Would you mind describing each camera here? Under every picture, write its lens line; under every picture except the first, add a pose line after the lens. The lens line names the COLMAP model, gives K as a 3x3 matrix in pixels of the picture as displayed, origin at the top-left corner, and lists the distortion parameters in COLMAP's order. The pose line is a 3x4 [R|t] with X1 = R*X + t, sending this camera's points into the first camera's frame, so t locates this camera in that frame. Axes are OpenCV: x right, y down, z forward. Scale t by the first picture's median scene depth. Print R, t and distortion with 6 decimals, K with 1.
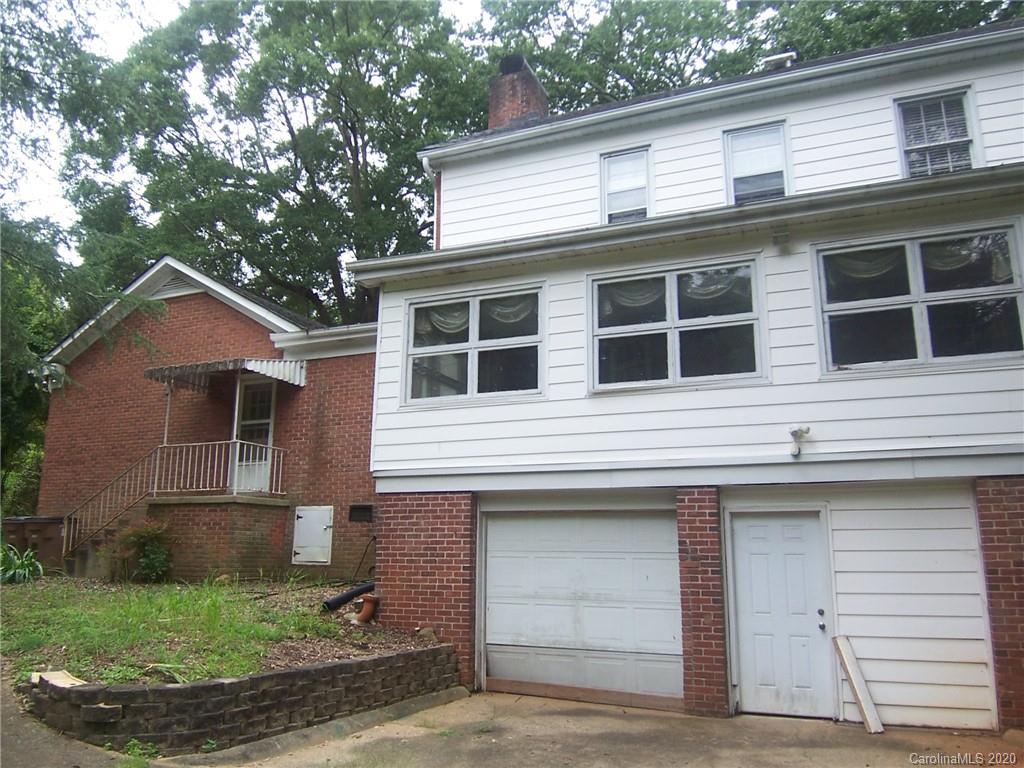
lens RADIAL K [[805.7, 0, 512.0], [0, 805.7, 384.0], [0, 0, 1]] dist [0.009285, -0.079104]
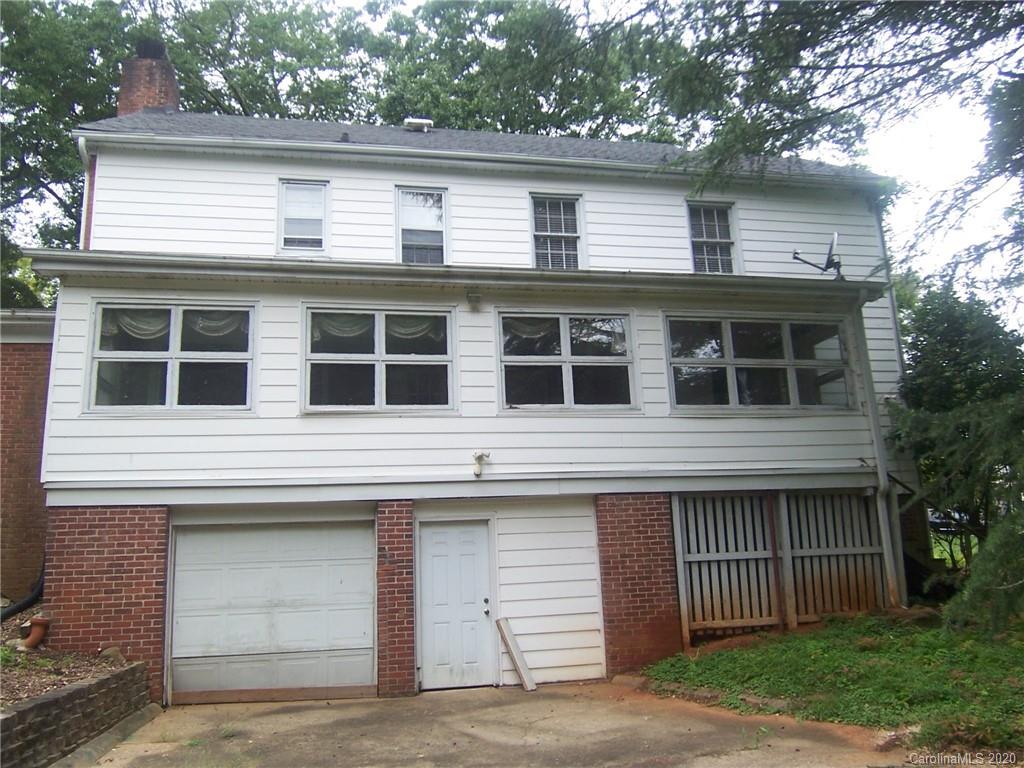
lens RADIAL K [[805.7, 0, 512.0], [0, 805.7, 384.0], [0, 0, 1]] dist [0.009285, -0.079104]
pose [[0.817566, 0.078319, 0.570483, -0.287727], [-0.075630, 0.996730, -0.028450, -0.017745], [-0.570846, -0.019886, 0.820816, -0.041826]]
